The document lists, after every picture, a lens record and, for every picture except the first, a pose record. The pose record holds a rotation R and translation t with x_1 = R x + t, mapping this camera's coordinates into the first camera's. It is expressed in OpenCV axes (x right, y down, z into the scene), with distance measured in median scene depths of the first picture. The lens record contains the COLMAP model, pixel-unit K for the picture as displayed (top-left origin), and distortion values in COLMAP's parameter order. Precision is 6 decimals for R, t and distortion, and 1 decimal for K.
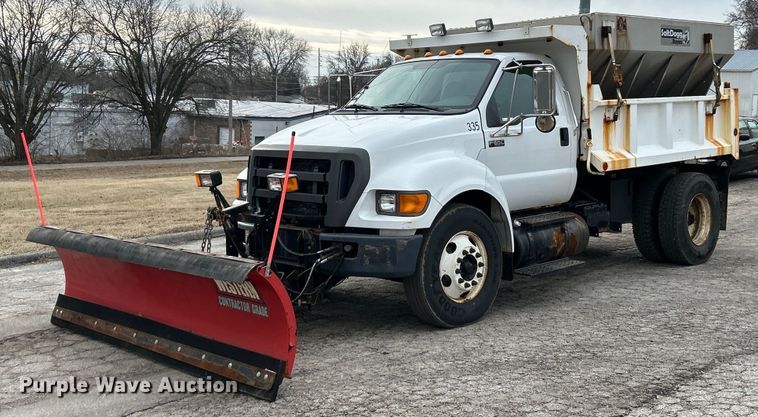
lens RADIAL K [[902.8, 0, 379.0], [0, 902.8, 208.5], [0, 0, 1]] dist [0.019352, 0.006626]
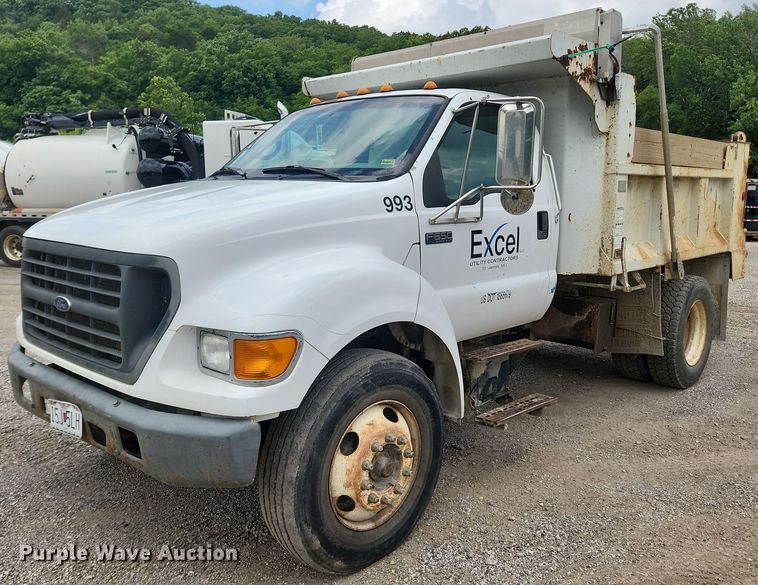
lens RADIAL K [[658.5, 0, 379.0], [0, 658.5, 292.5], [0, 0, 1]] dist [0.035327, -0.004437]
pose [[0.999049, 0.022511, 0.037336, 0.076604], [-0.023867, 0.999057, 0.036276, -0.049475], [-0.036484, -0.037132, 0.998644, 0.578672]]
